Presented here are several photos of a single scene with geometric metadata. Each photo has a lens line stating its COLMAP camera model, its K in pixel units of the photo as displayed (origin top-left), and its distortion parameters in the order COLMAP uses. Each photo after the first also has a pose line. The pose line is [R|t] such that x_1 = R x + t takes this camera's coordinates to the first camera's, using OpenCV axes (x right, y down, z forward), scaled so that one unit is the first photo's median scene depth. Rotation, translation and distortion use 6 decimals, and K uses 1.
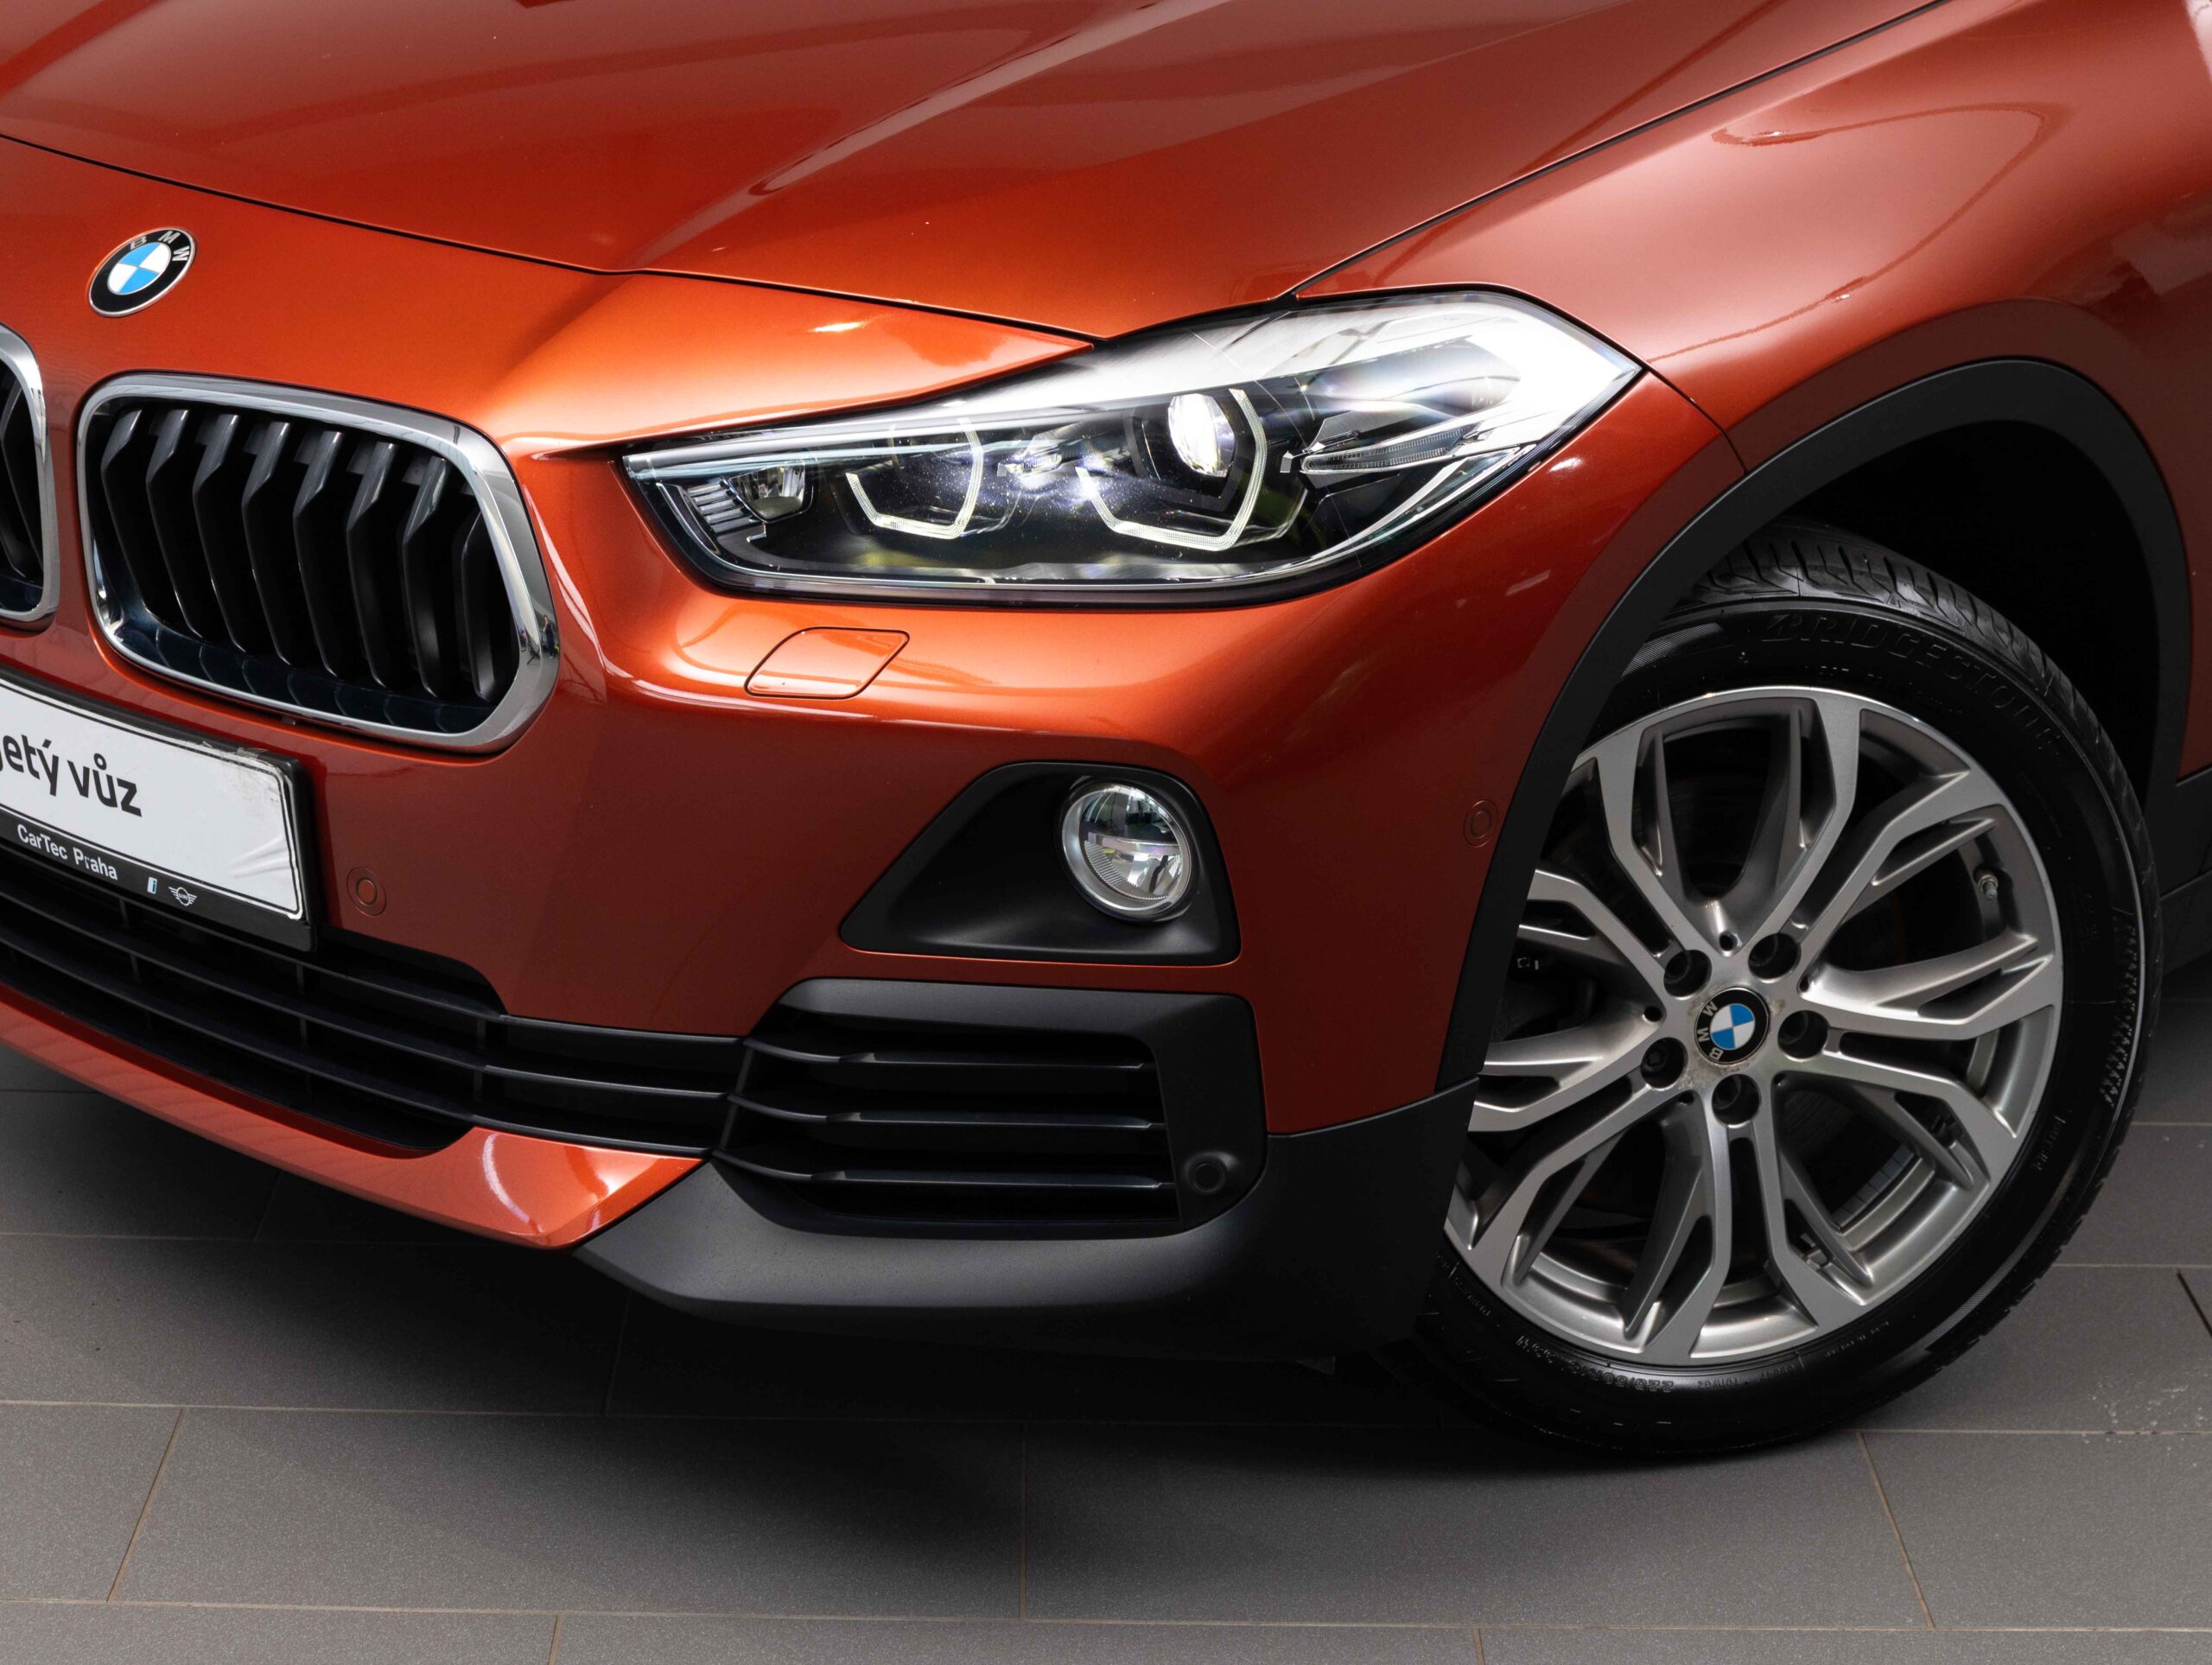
lens RADIAL K [[4661.5, 0, 1106.0], [0, 4661.5, 832.5], [0, 0, 1]] dist [0.000499, -0.646503]
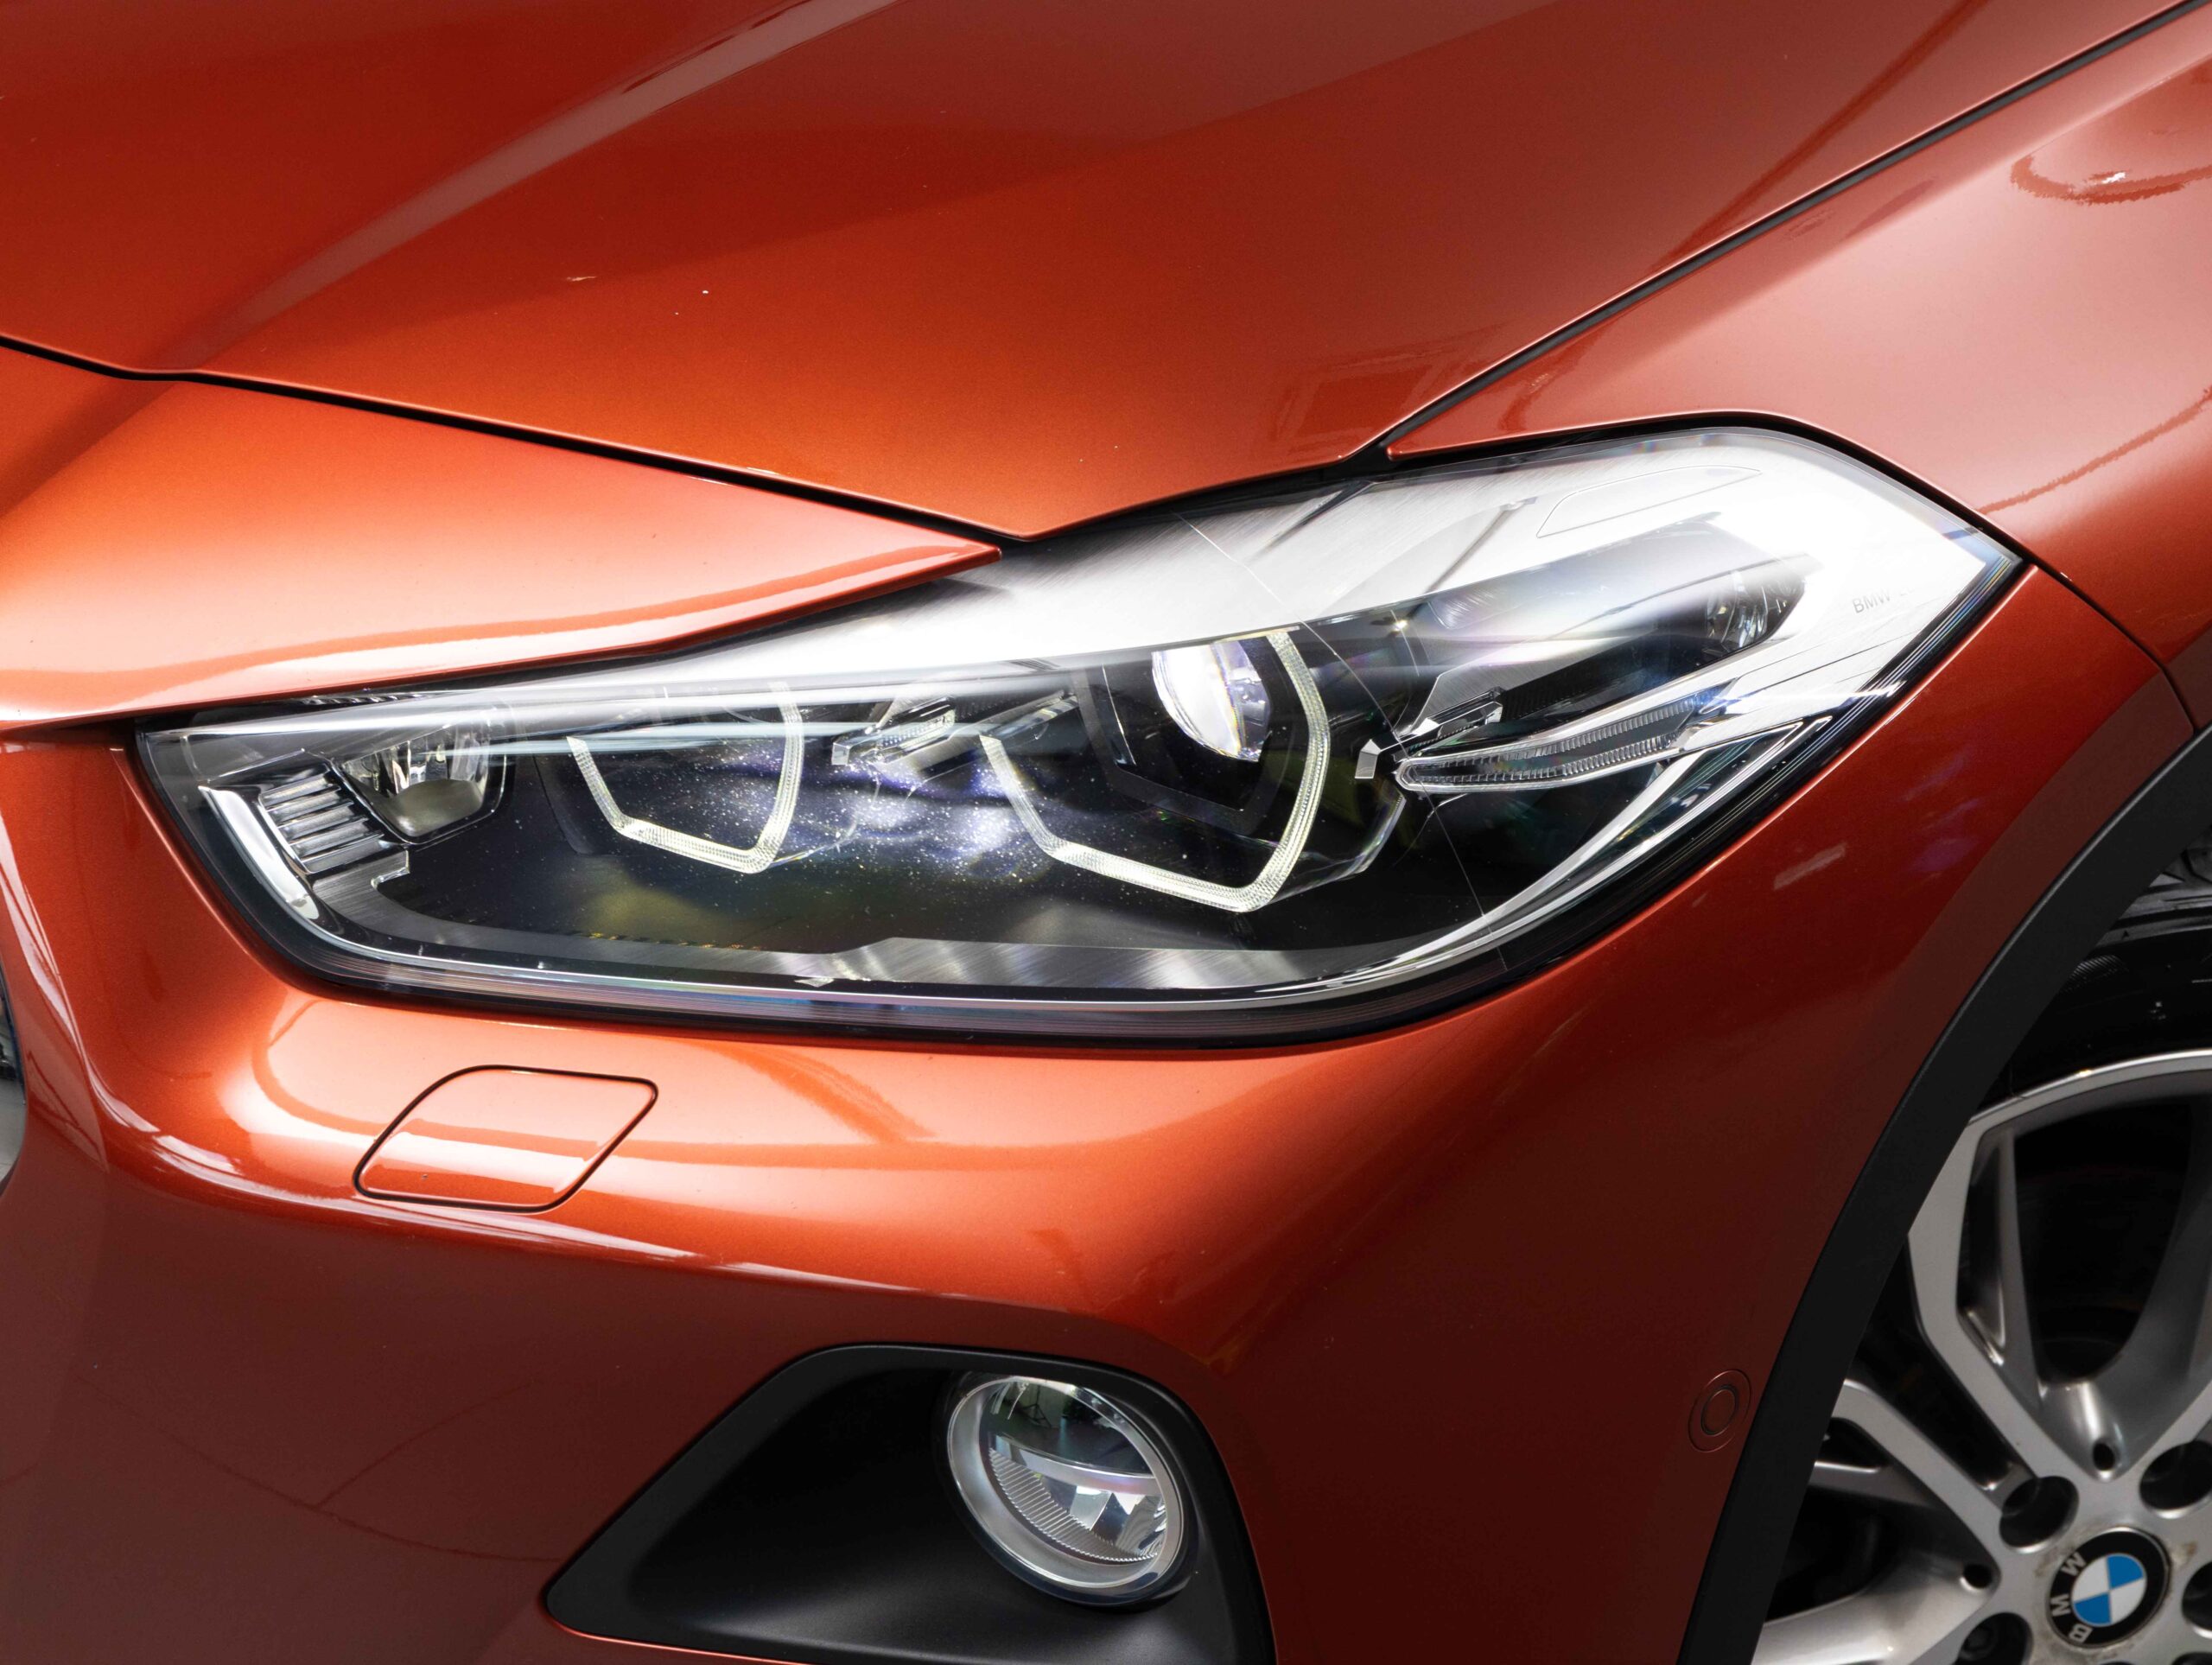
lens RADIAL K [[4372.1, 0, 1154.2], [0, 4372.1, 832.8], [0, 0, 1]] dist [-0.035361, 0.257773]
pose [[0.999885, 0.005506, -0.014125, 0.021145], [-0.004465, 0.997346, 0.072670, -0.106015], [0.014488, -0.072599, 0.997256, 0.493211]]
